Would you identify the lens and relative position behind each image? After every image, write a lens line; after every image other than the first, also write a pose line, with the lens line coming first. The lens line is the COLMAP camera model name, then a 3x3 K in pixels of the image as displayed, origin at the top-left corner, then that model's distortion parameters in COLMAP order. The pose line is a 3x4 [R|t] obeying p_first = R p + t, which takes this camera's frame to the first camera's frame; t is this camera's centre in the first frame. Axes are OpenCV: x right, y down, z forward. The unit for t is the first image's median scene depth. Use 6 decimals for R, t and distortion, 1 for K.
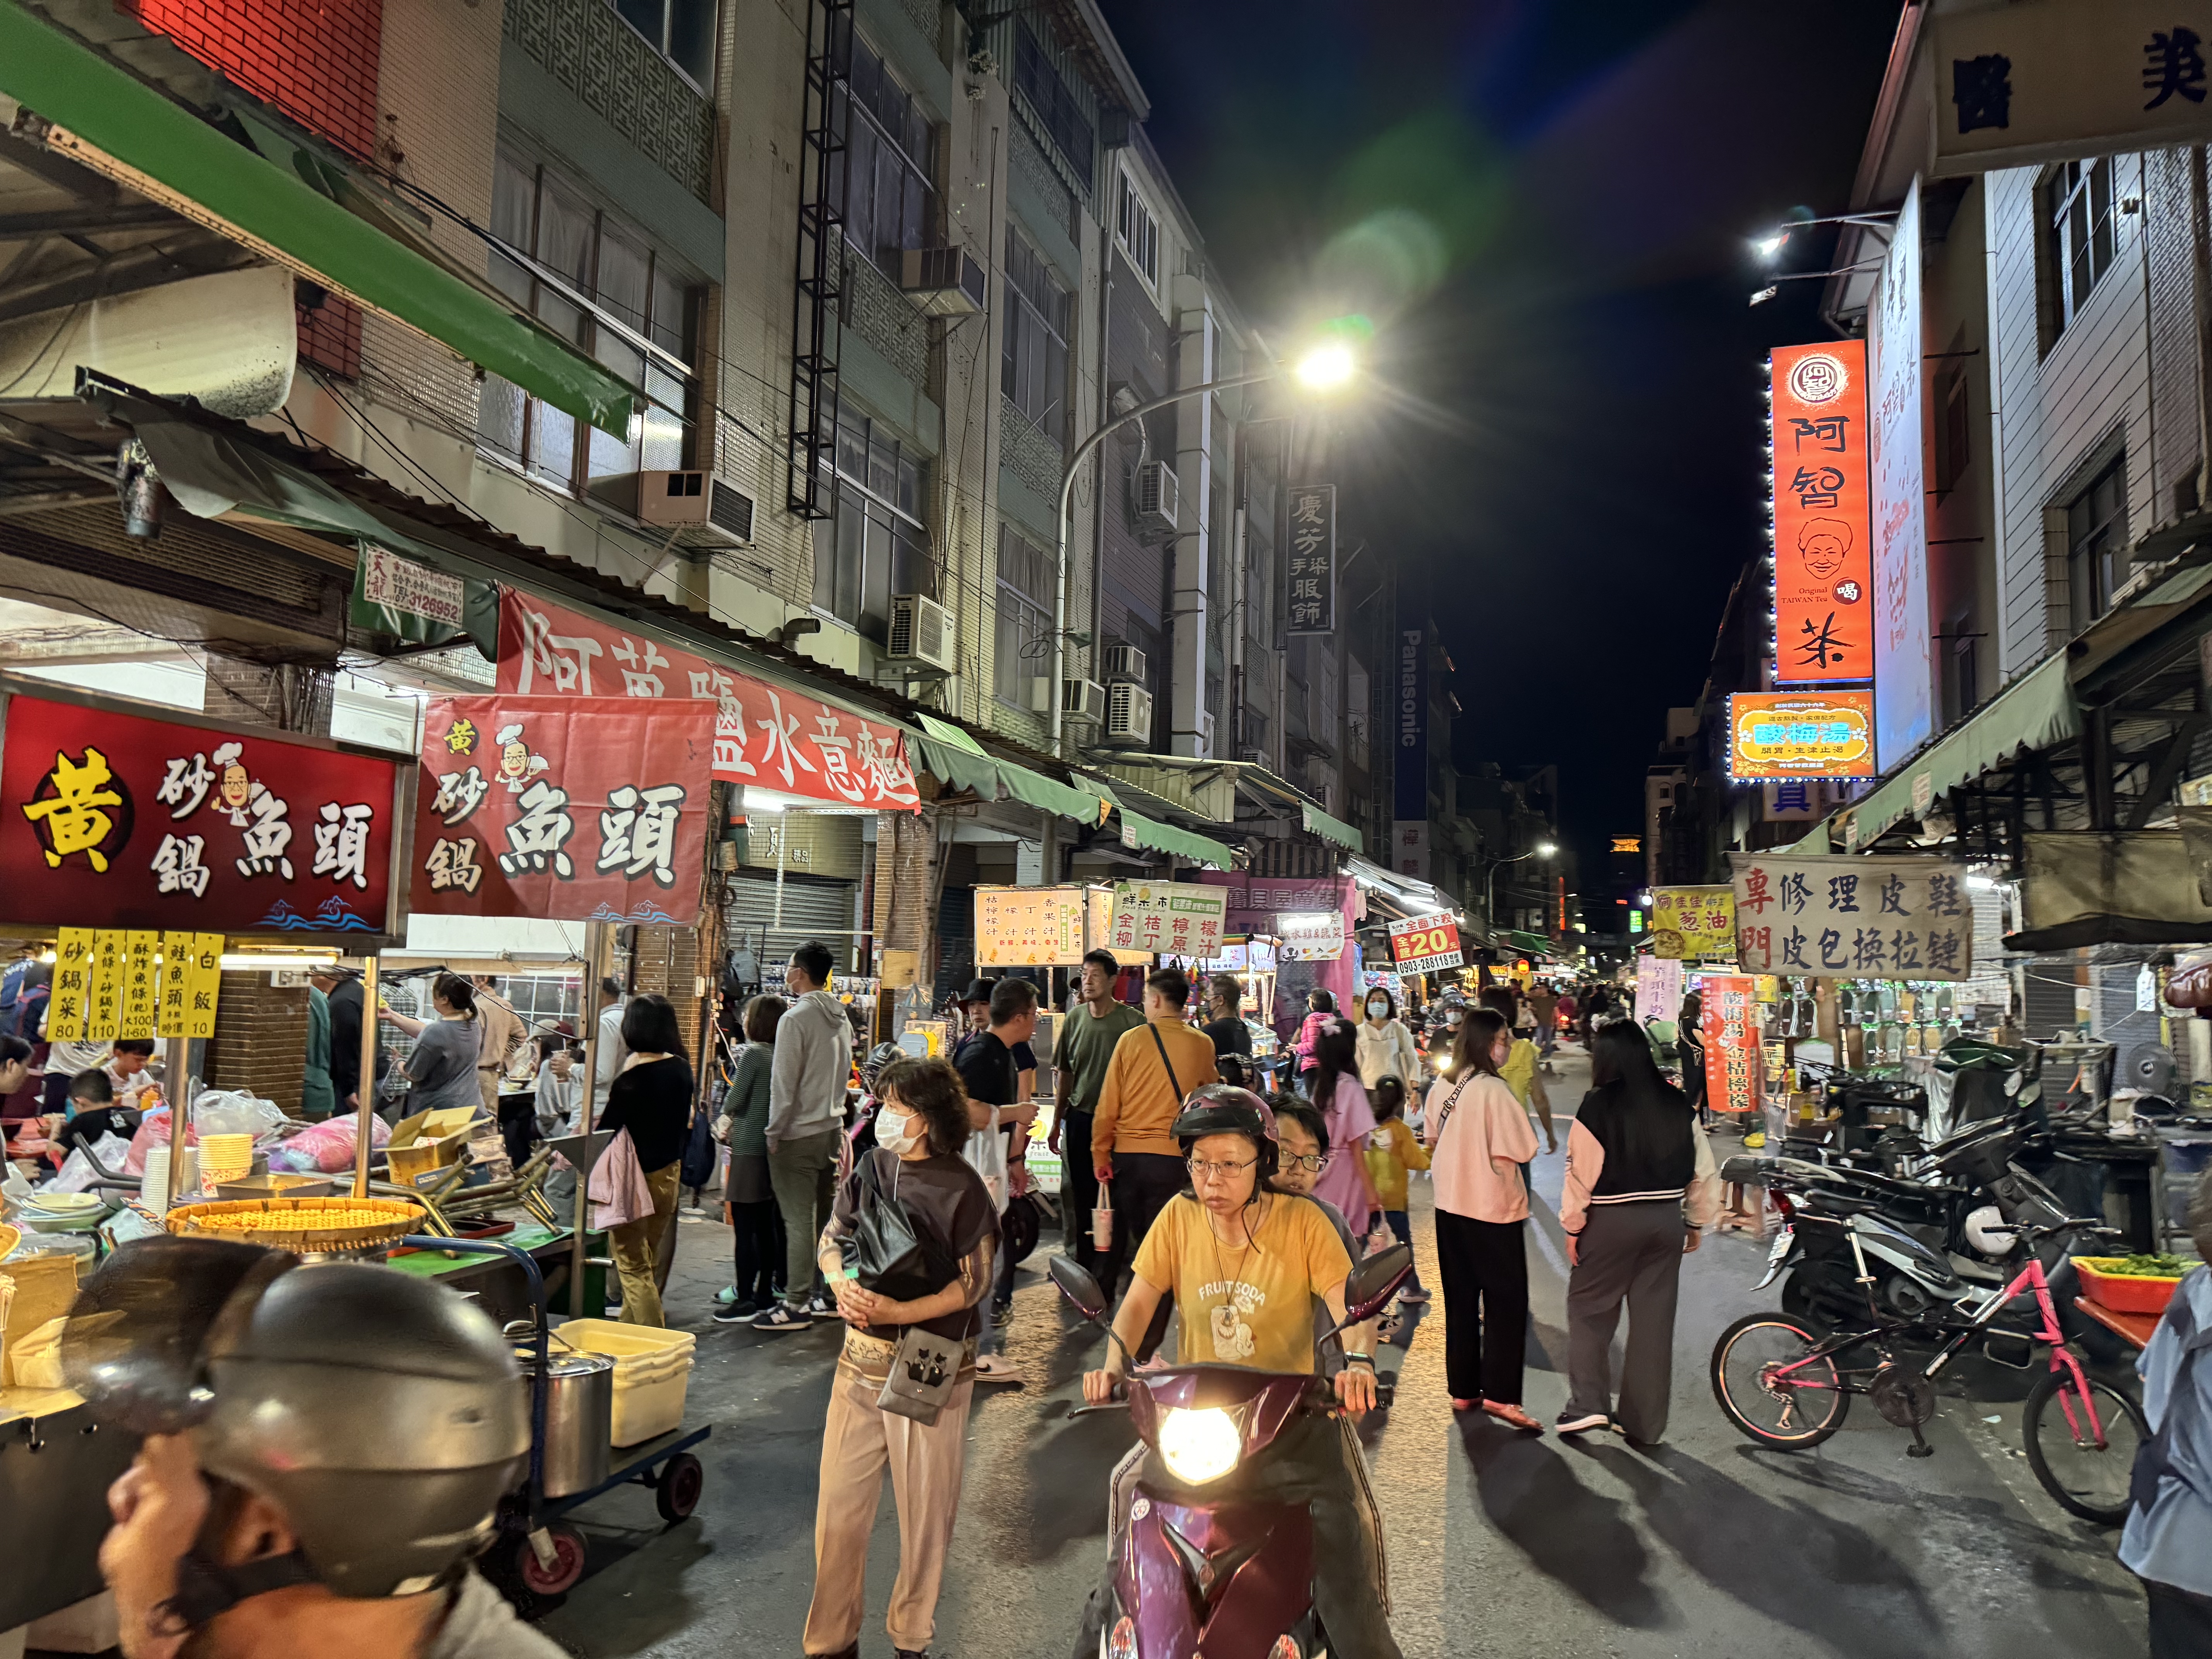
lens RADIAL K [[1542.6, 0, 1089.6], [0, 1542.6, 826.4], [0, 0, 1]] dist [0.086251, -0.000196]
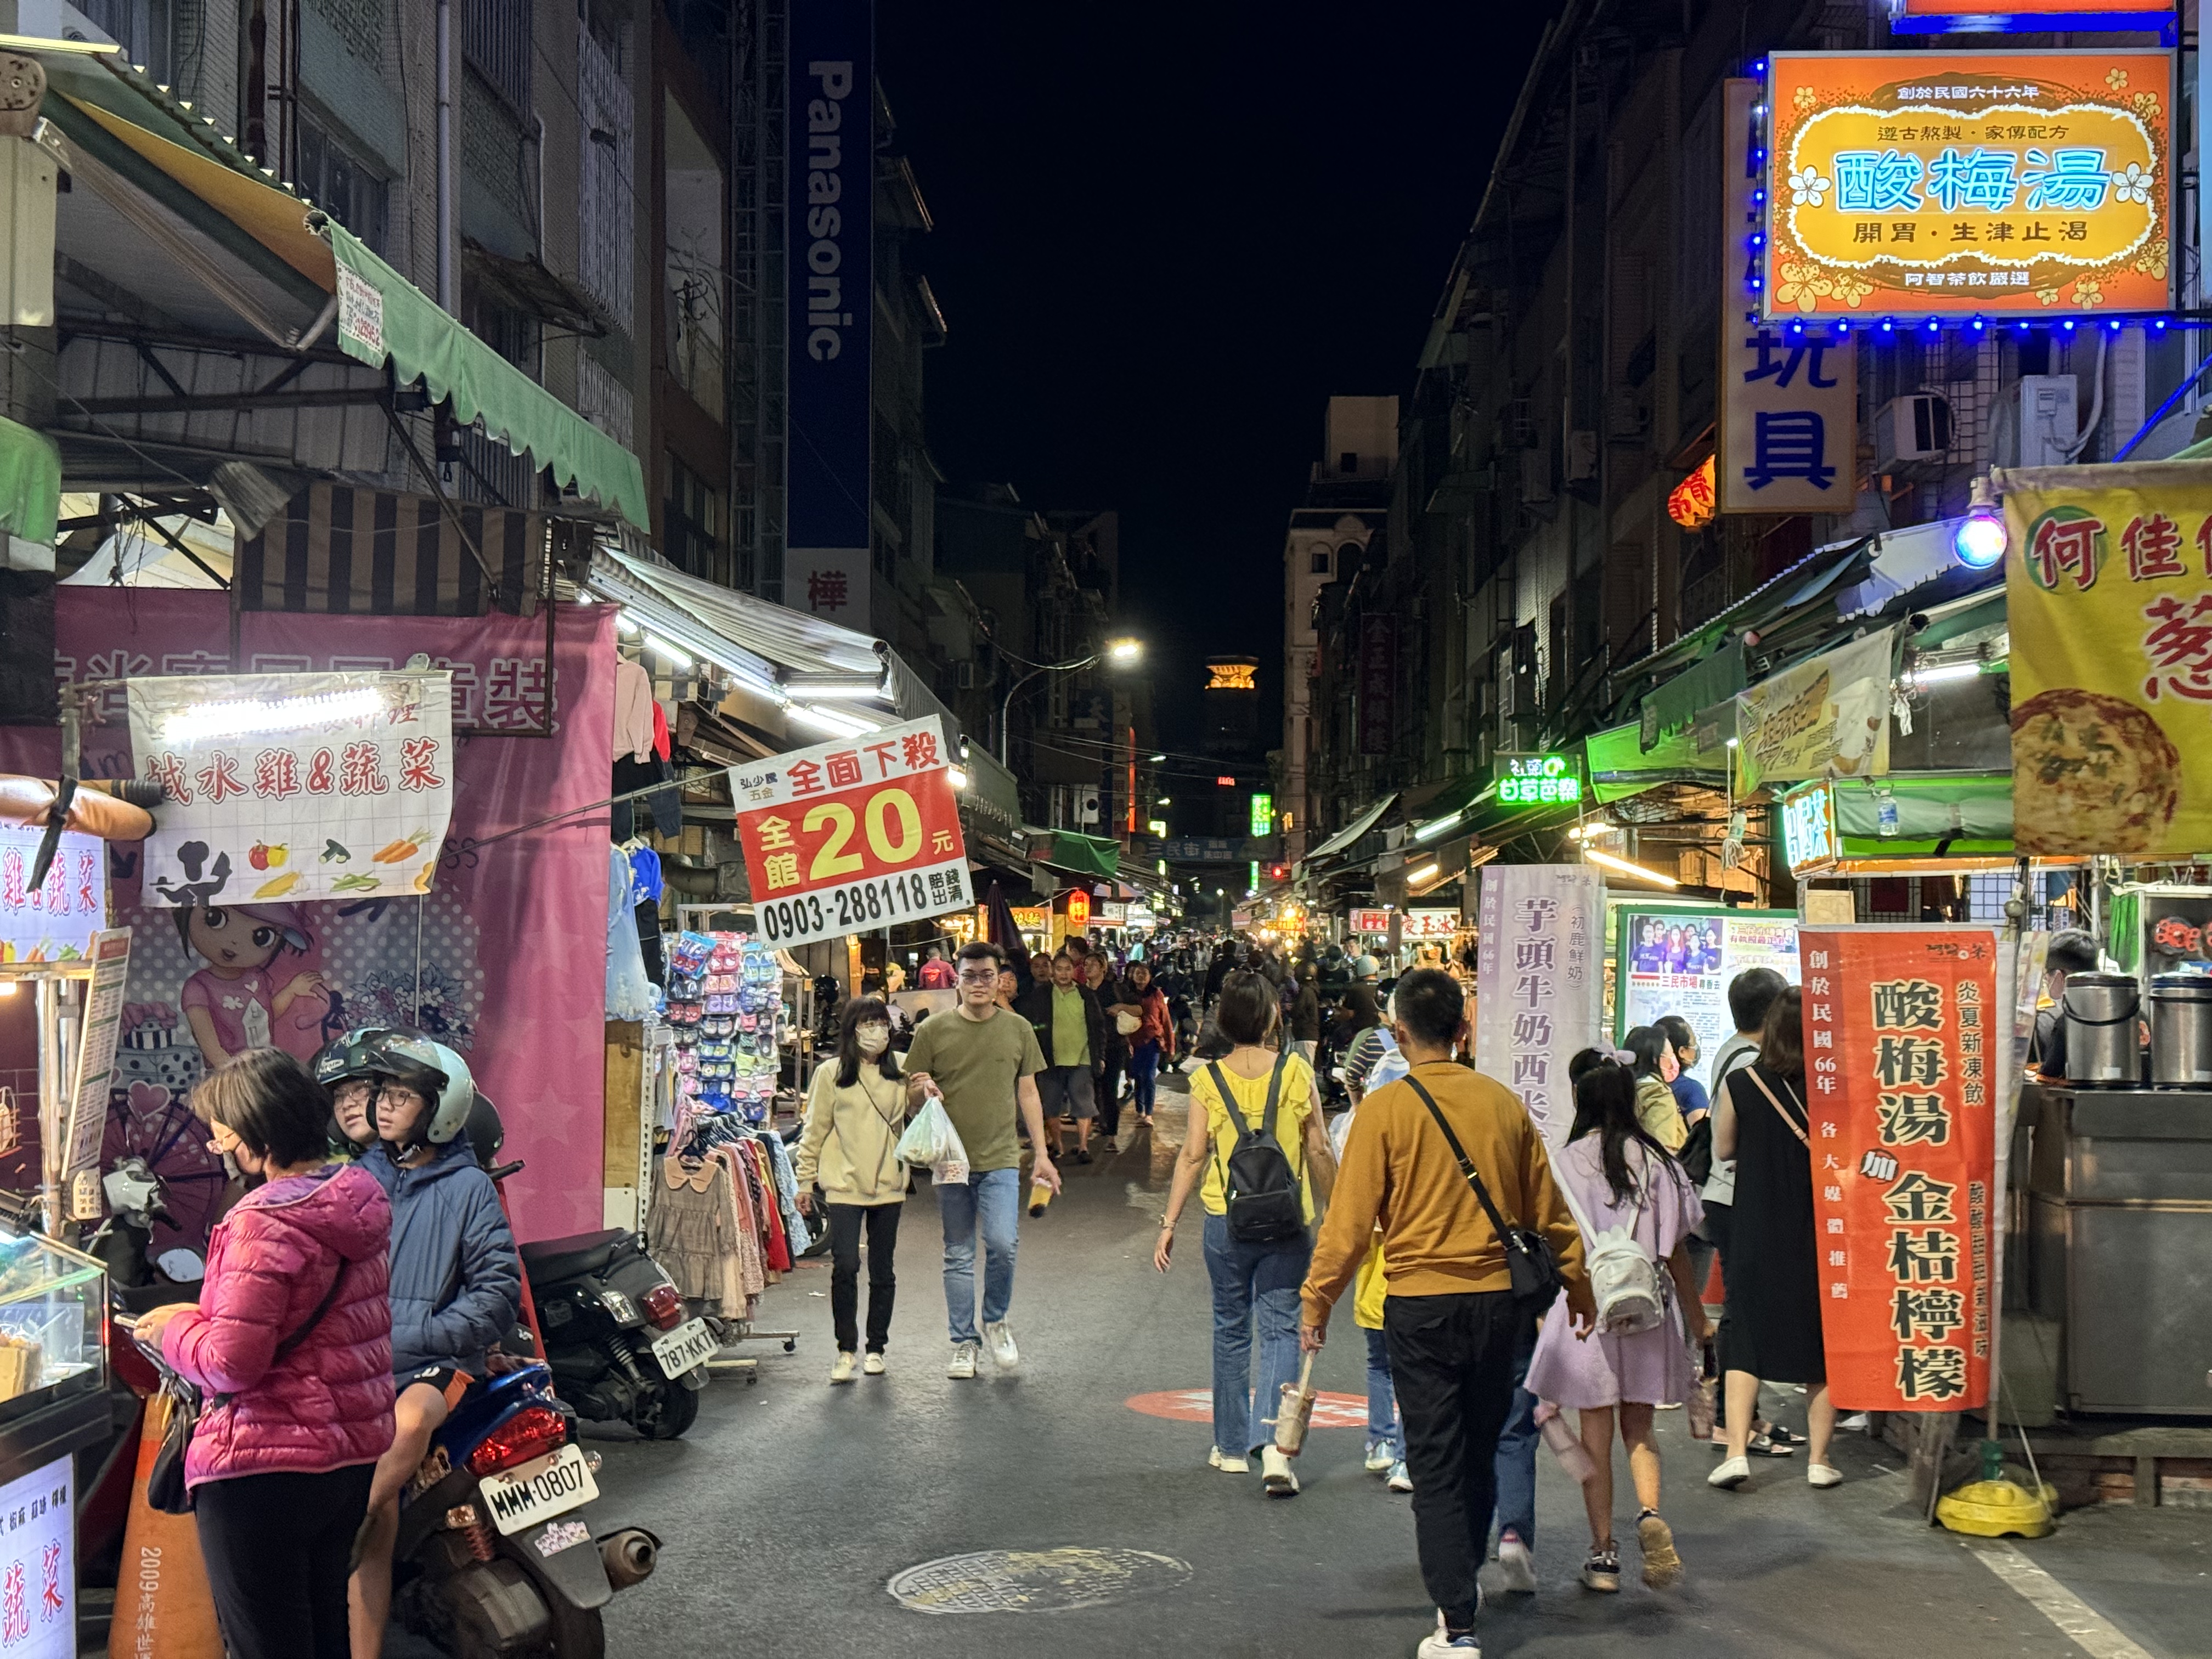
lens RADIAL K [[3074.7, 0, 1103.8], [0, 3074.7, 830.5], [0, 0, 1]] dist [0.014771, 0.000000]
pose [[0.958308, -0.008610, 0.285609, 0.093858], [-0.009459, 0.998042, 0.061824, 0.036943], [-0.285582, -0.061948, 0.956350, 0.419350]]
